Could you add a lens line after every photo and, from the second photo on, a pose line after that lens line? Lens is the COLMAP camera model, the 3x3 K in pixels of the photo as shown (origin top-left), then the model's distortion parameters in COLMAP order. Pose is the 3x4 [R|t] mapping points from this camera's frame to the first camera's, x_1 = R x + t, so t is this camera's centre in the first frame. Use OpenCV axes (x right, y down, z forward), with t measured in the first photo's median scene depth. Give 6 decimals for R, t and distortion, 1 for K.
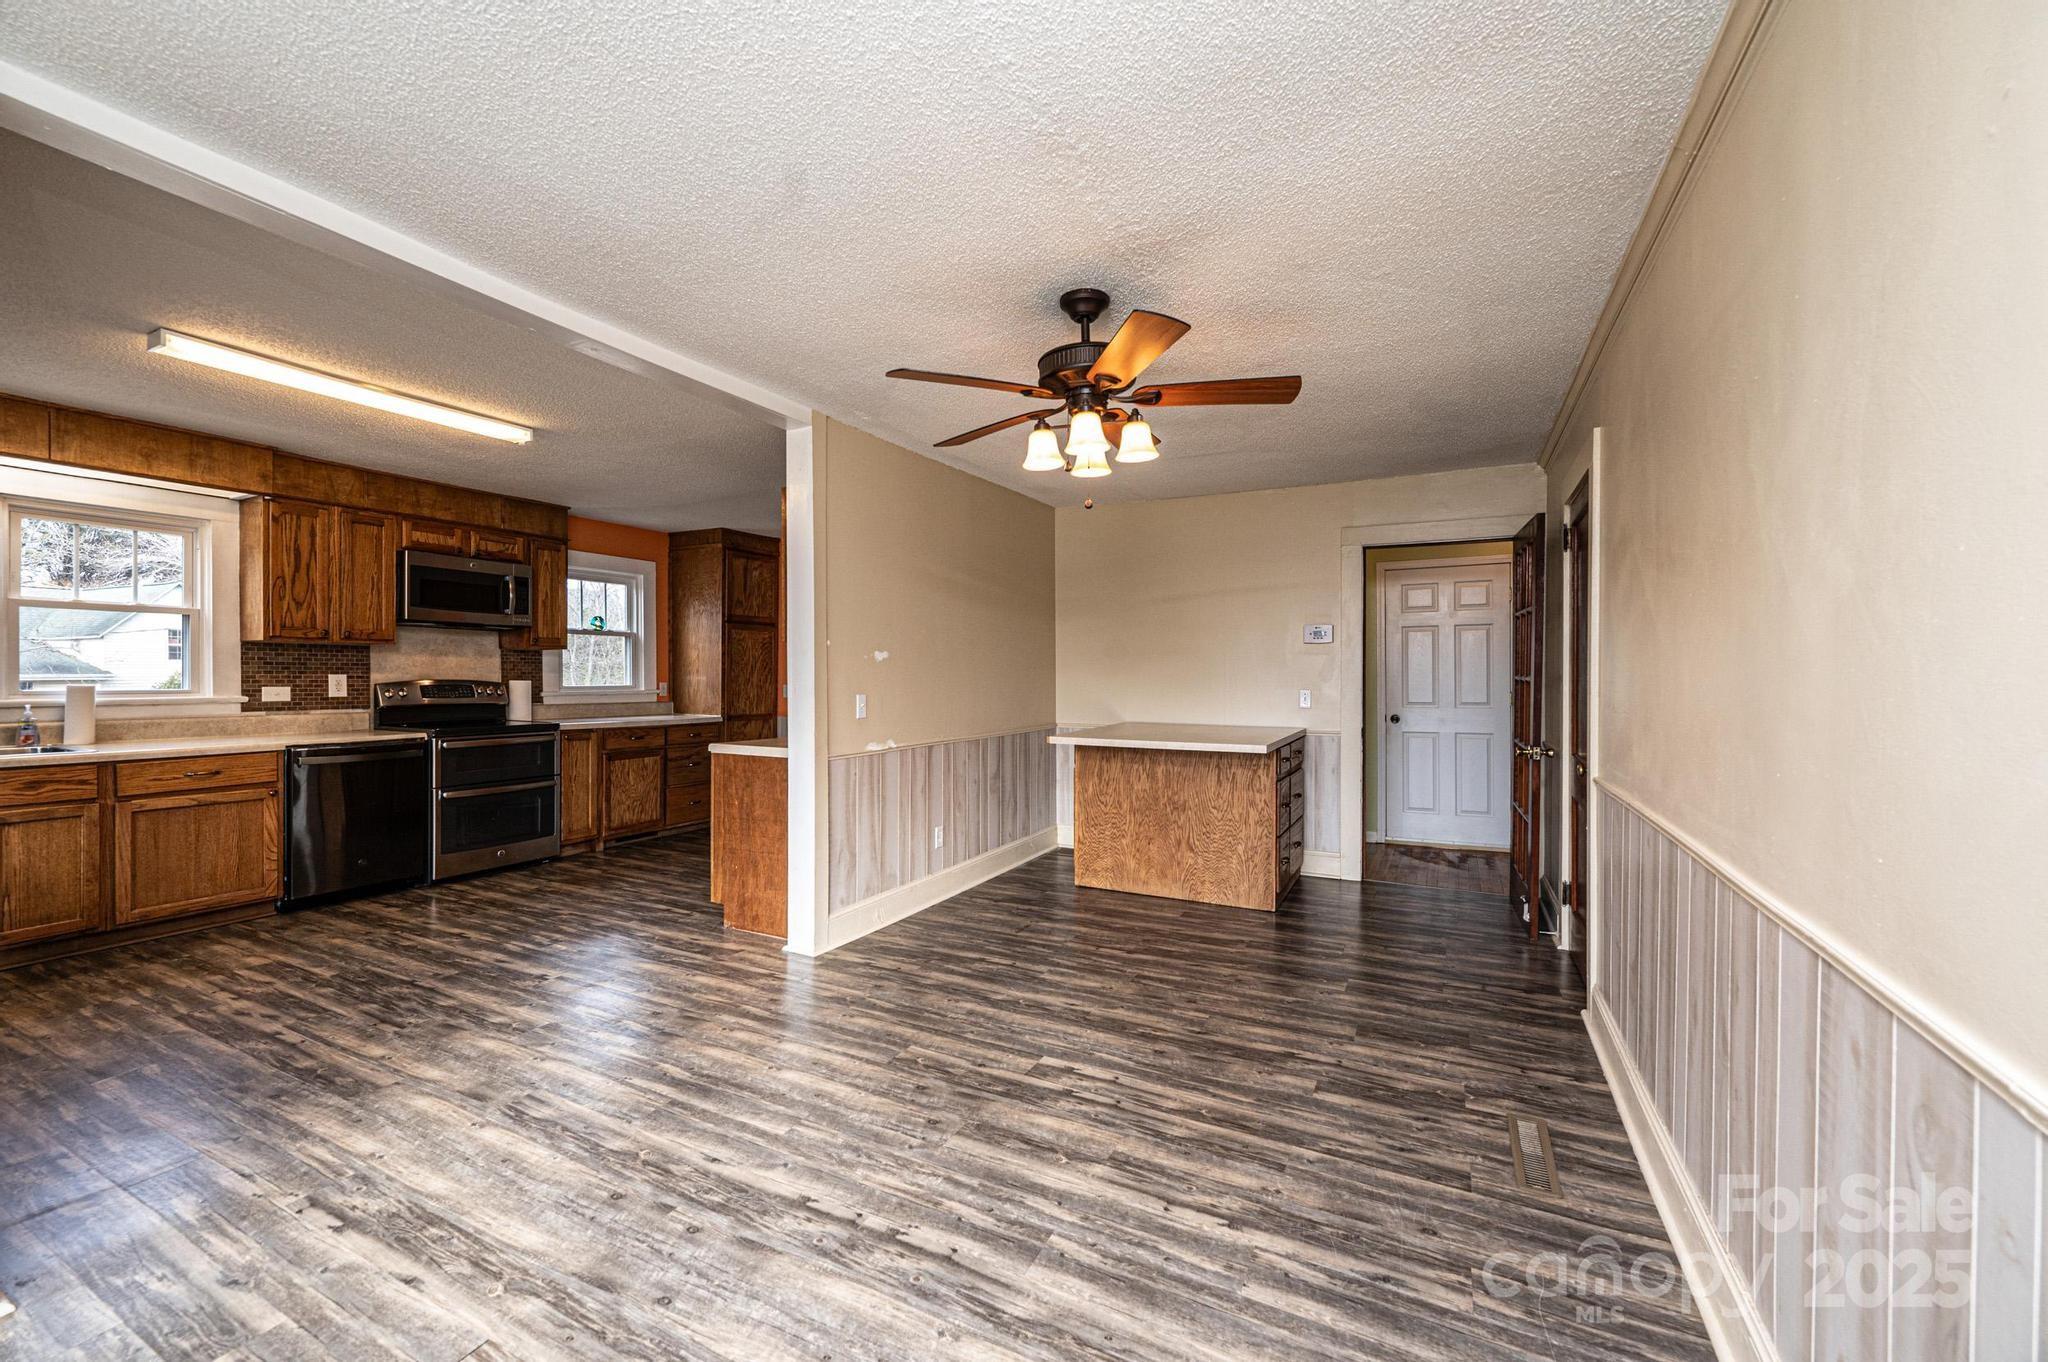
lens RADIAL K [[813.2, 0, 1024.0], [0, 813.2, 681.0], [0, 0, 1]] dist [-0.002478, 0.000378]
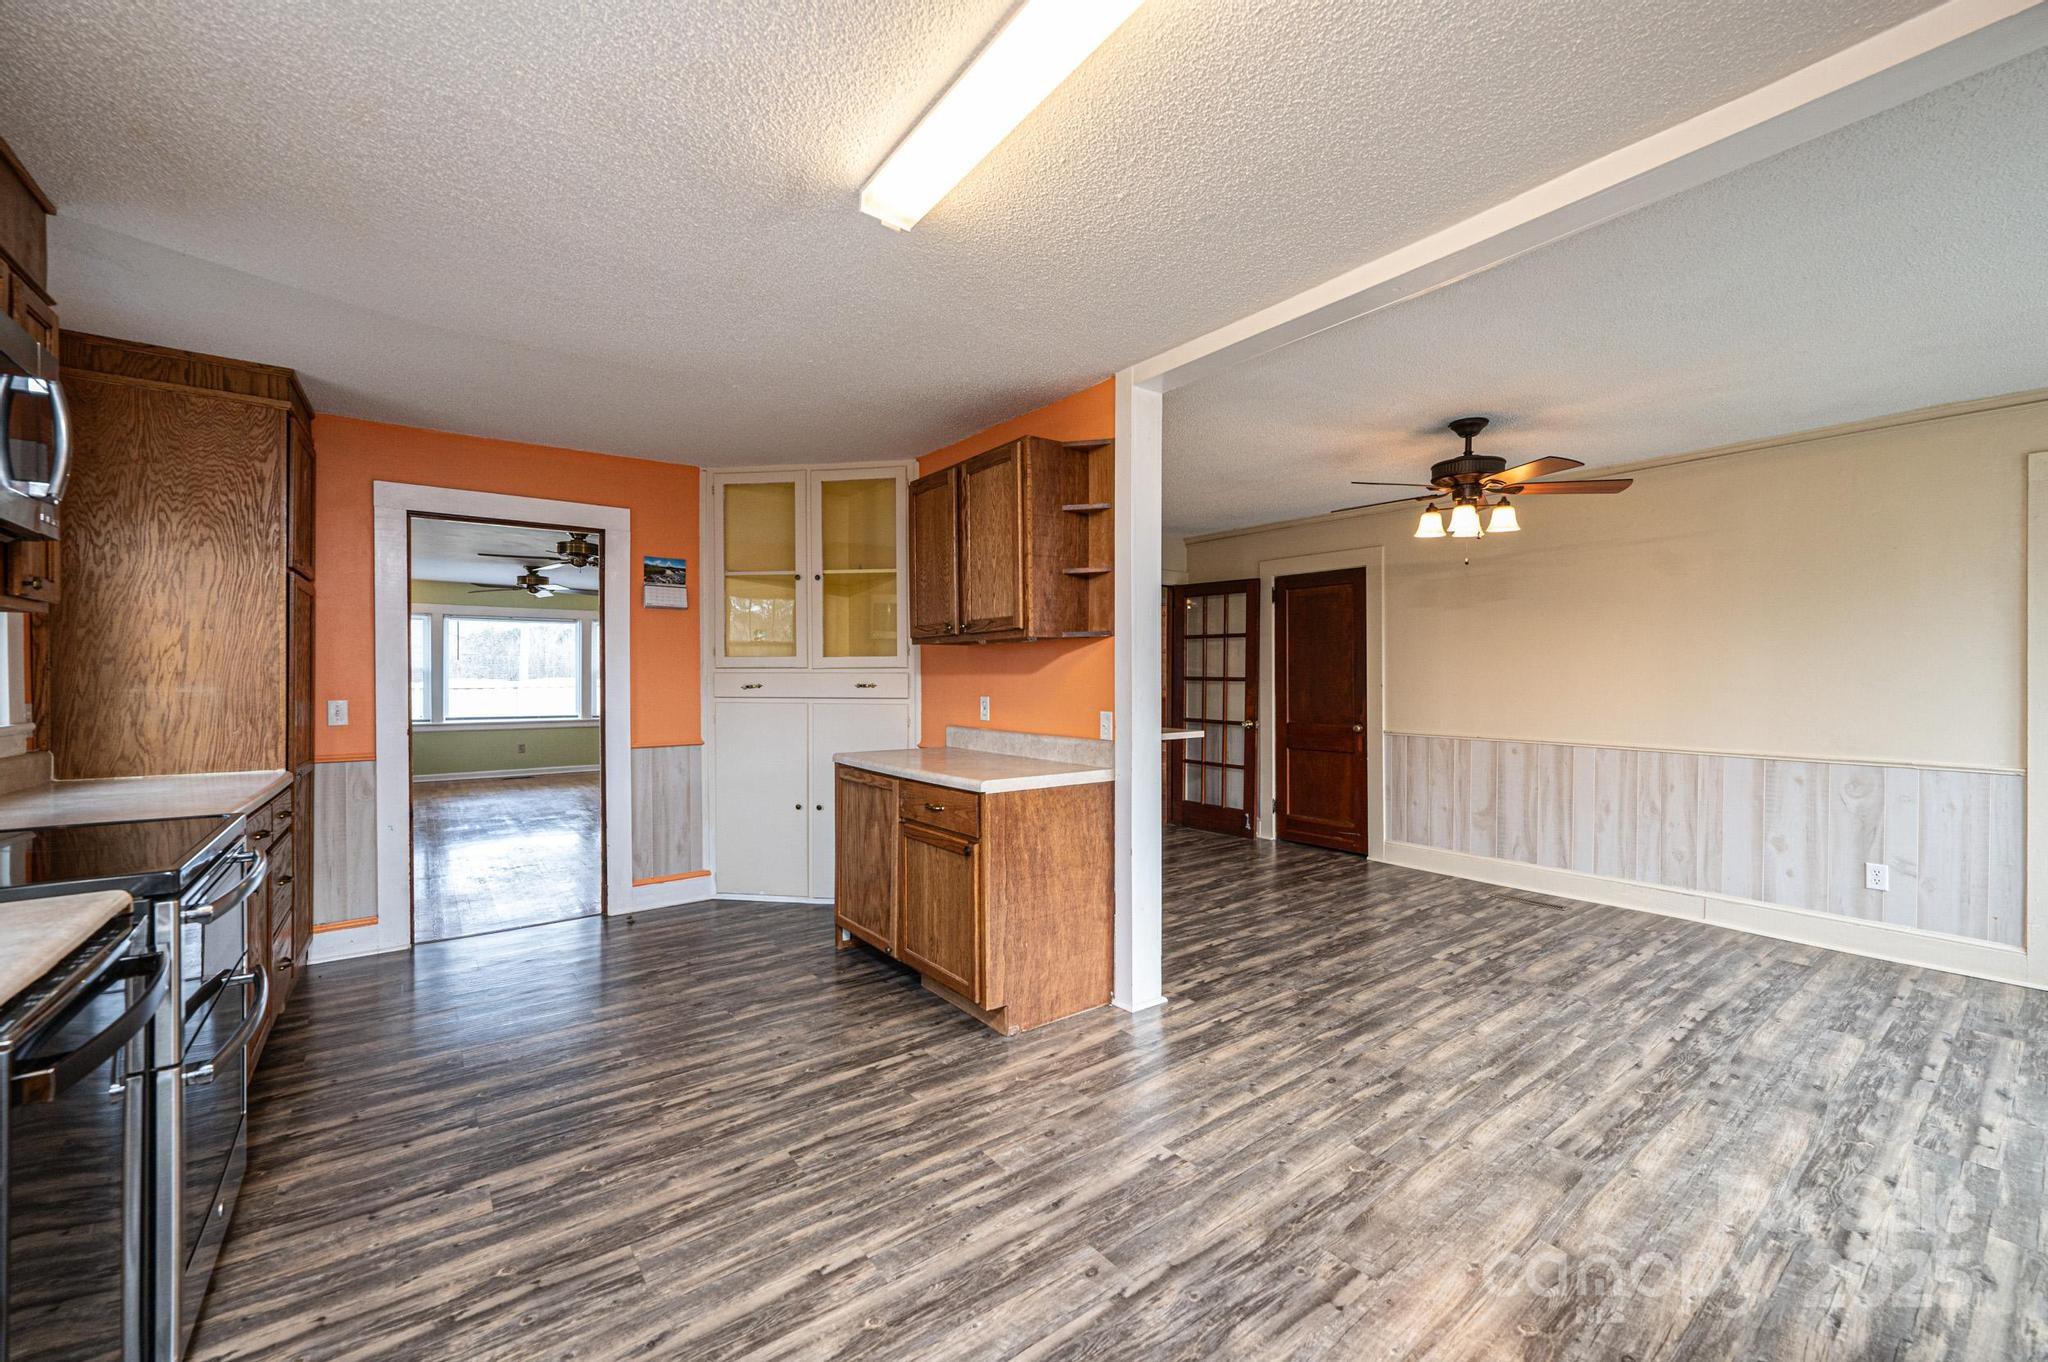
lens RADIAL K [[810.9, 0, 1024.0], [0, 810.9, 681.0], [0, 0, 1]] dist [-0.001932, 0.000175]
pose [[0.436840, -0.008494, 0.899499, -1.431908], [0.011228, 0.999929, 0.003989, -0.014297], [-0.899469, 0.008357, 0.436905, 0.973747]]
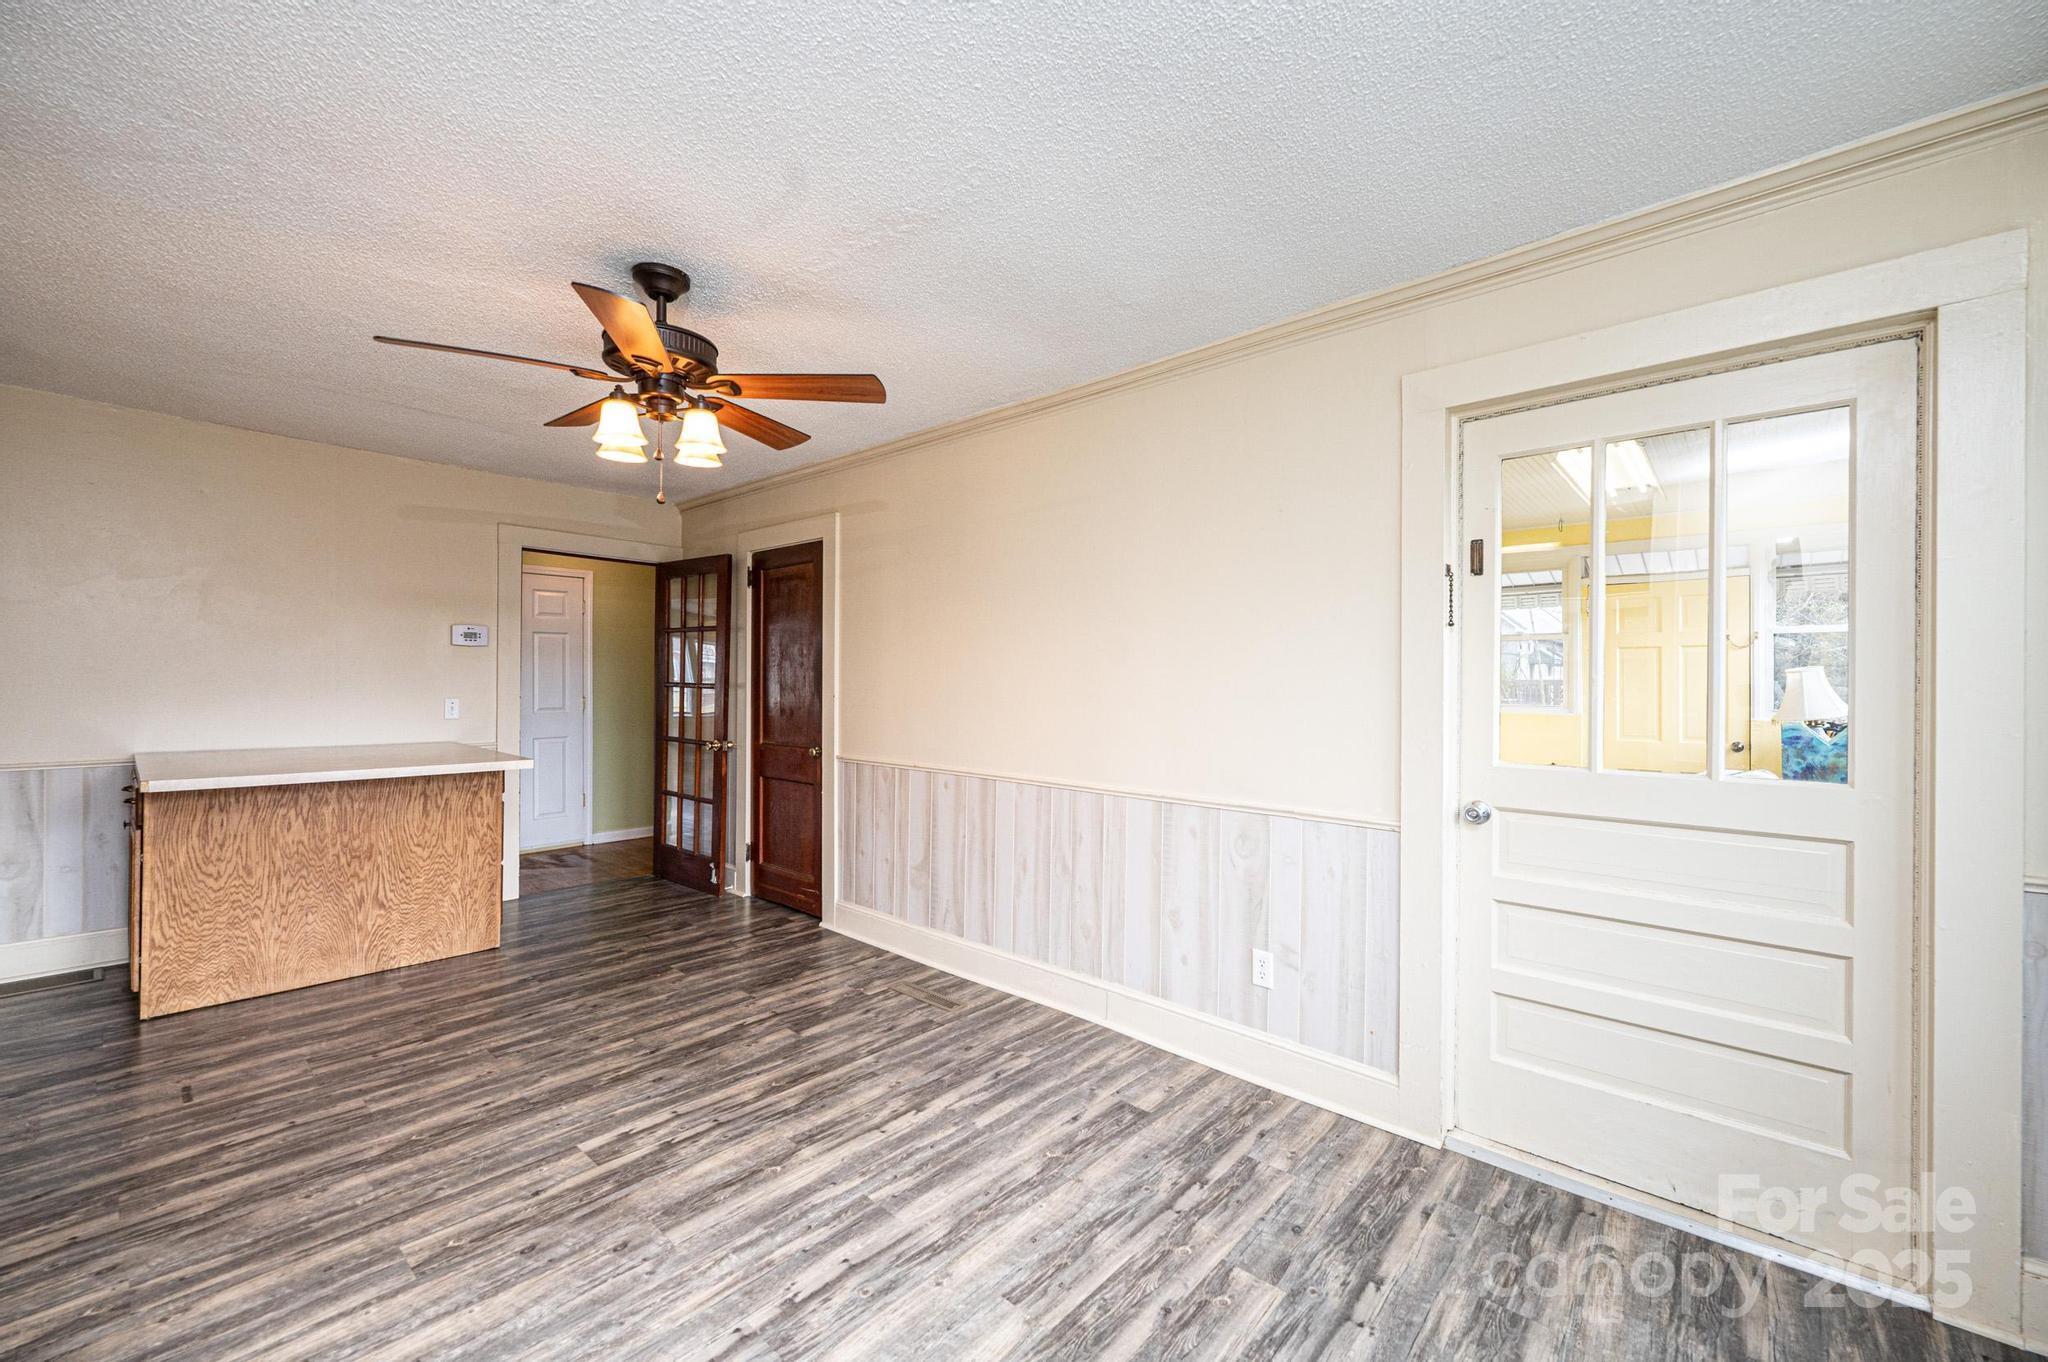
lens RADIAL K [[813.2, 0, 1024.0], [0, 813.2, 681.0], [0, 0, 1]] dist [-0.002478, 0.000378]
pose [[0.250341, 0.002624, 0.968154, -0.634427], [0.000861, 0.999995, -0.002933, -0.007752], [-0.968157, 0.001568, 0.250337, 0.337293]]
